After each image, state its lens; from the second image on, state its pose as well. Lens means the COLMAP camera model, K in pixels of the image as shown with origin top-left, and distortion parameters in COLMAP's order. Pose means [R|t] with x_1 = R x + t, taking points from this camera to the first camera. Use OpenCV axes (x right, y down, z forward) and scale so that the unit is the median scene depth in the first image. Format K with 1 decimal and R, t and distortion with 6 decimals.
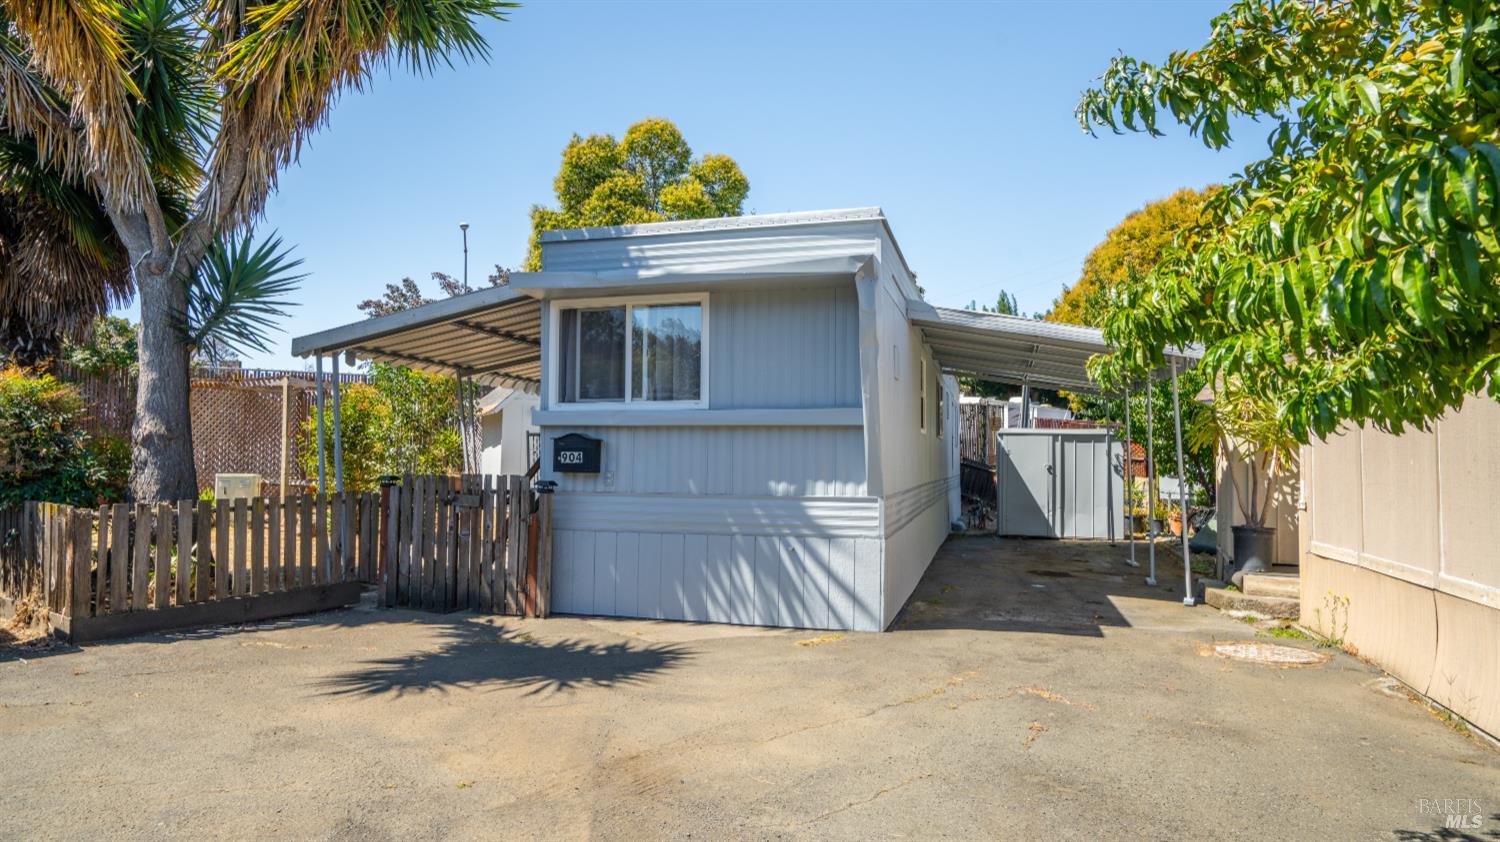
lens RADIAL K [[893.5, 0, 750.0], [0, 893.5, 421.0], [0, 0, 1]] dist [-0.028382, 0.036008]
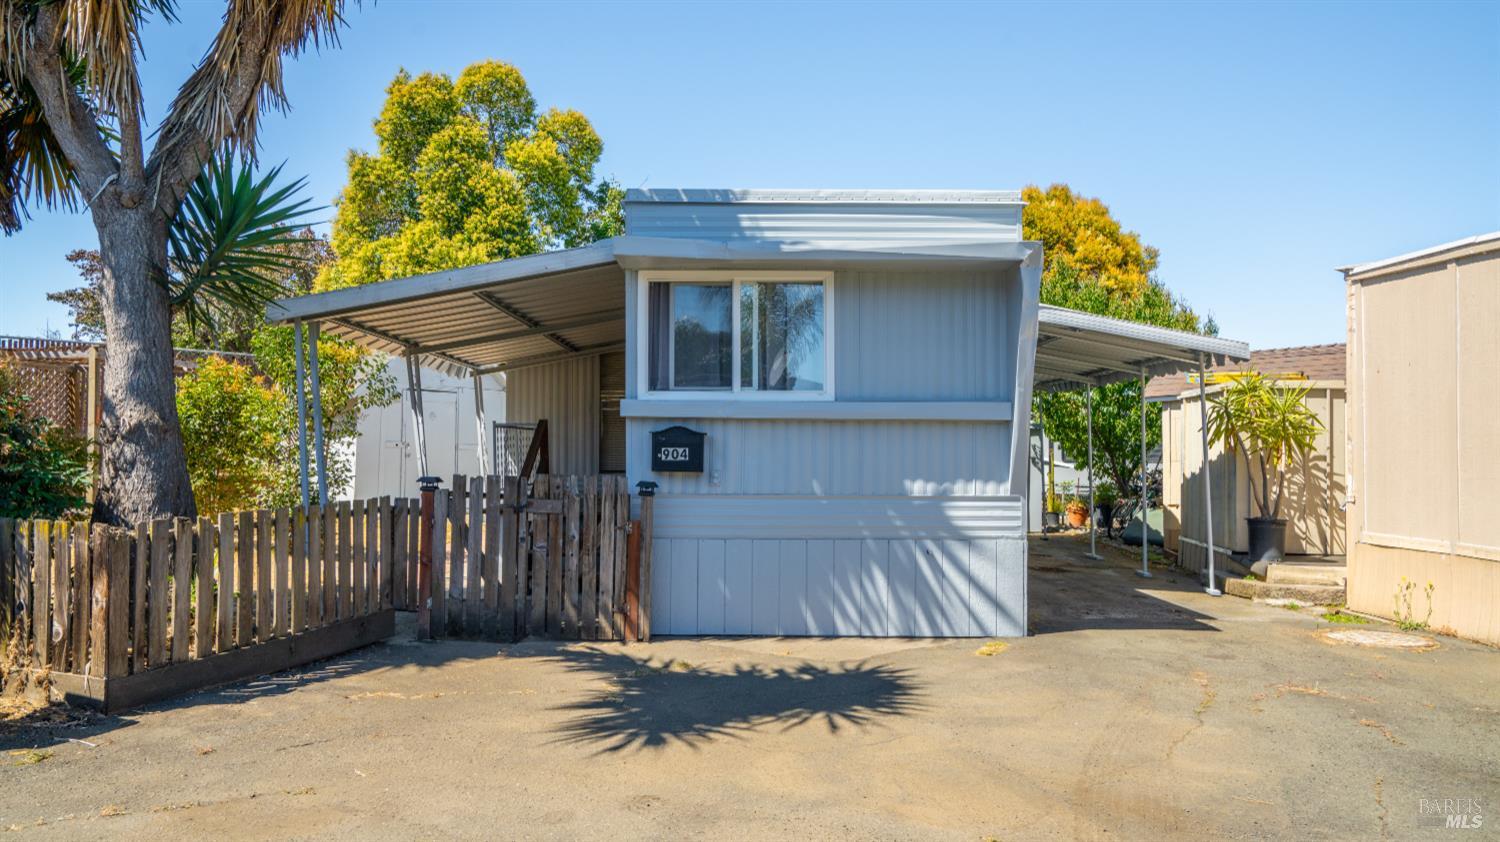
lens RADIAL K [[963.8, 0, 750.0], [0, 963.8, 421.0], [0, 0, 1]] dist [-0.027799, 0.052445]
pose [[0.961516, 0.008257, 0.274625, -0.391079], [-0.011386, 0.999887, 0.009802, -0.001453], [-0.274513, -0.012551, 0.961501, 0.085712]]
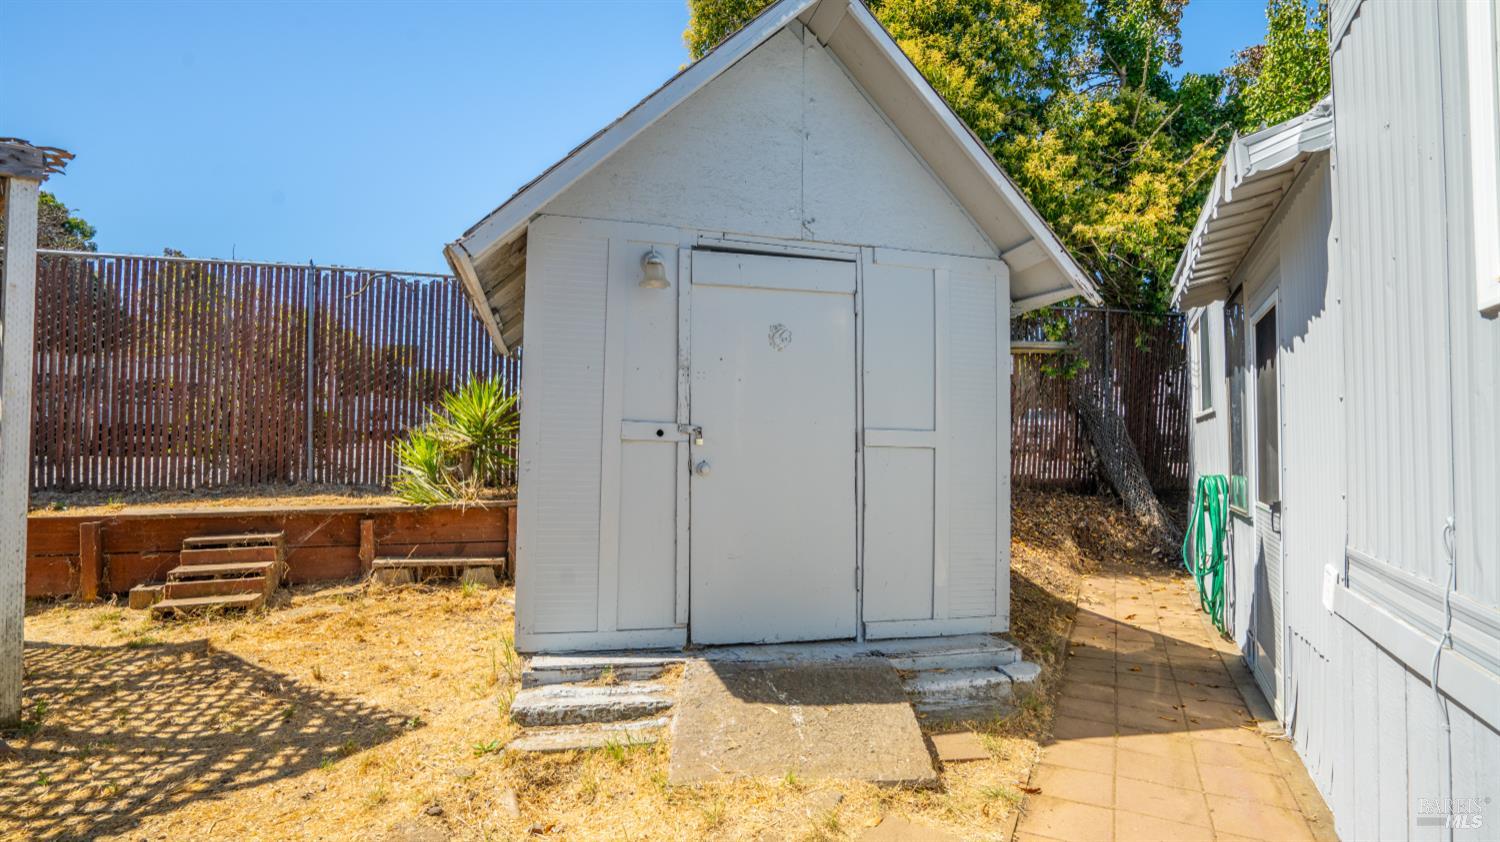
lens RADIAL K [[673.5, 0, 750.0], [0, 673.5, 421.0], [0, 0, 1]] dist [-0.050520, 0.015262]
pose [[0.978291, -0.013720, -0.206782, -0.408565], [0.014546, 0.999891, 0.002479, 0.073340], [0.206725, -0.005433, 0.978384, 1.908102]]
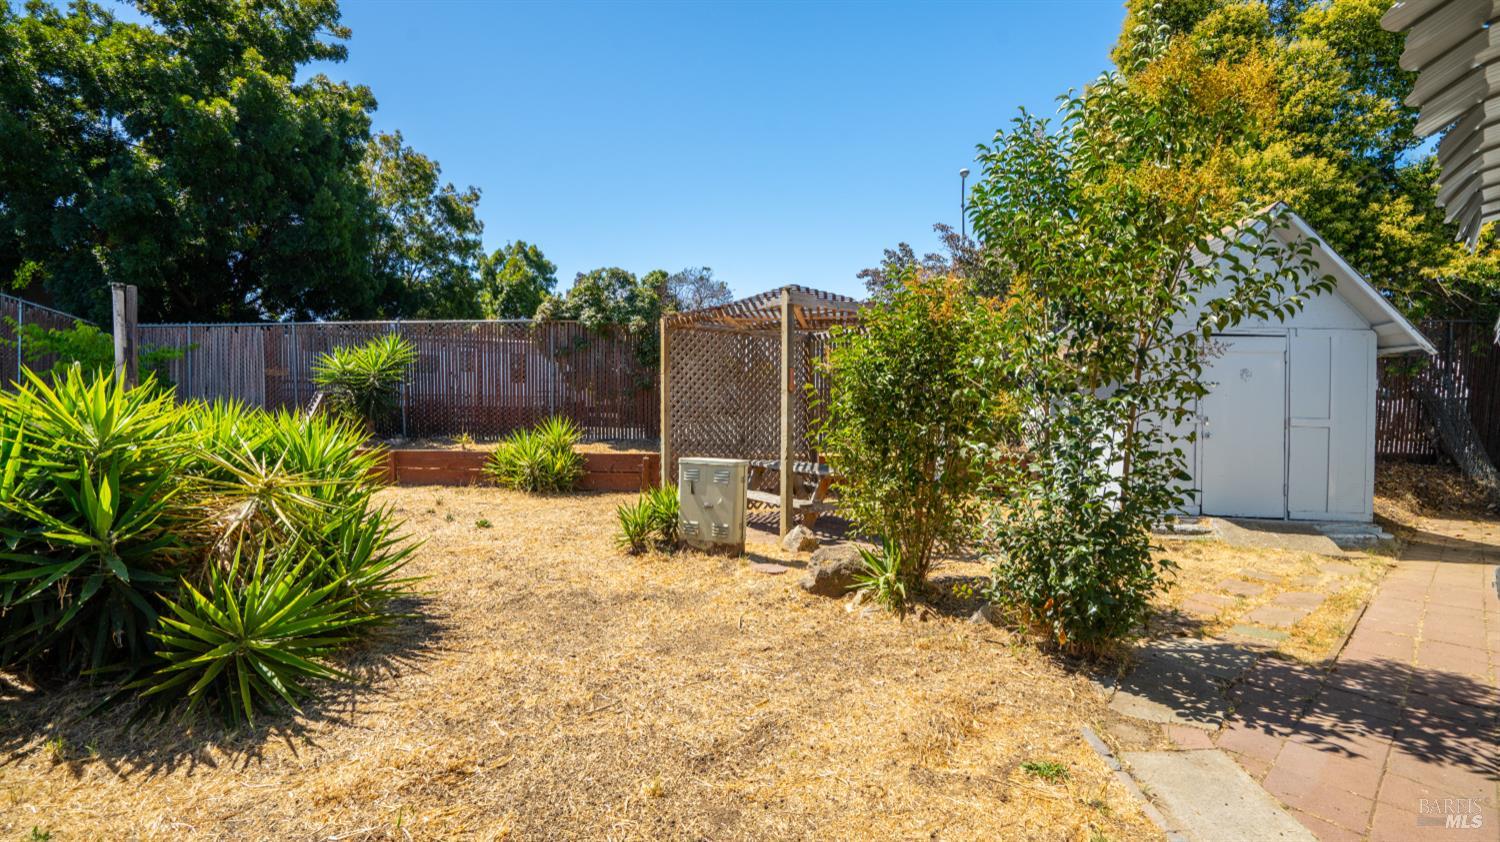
lens RADIAL K [[673.5, 0, 750.0], [0, 673.5, 421.0], [0, 0, 1]] dist [-0.050520, 0.015262]
pose [[0.850914, -0.000908, -0.525304, -0.594855], [0.019724, 0.999349, 0.030222, 0.041924], [0.524934, -0.036077, 0.850378, 1.169810]]
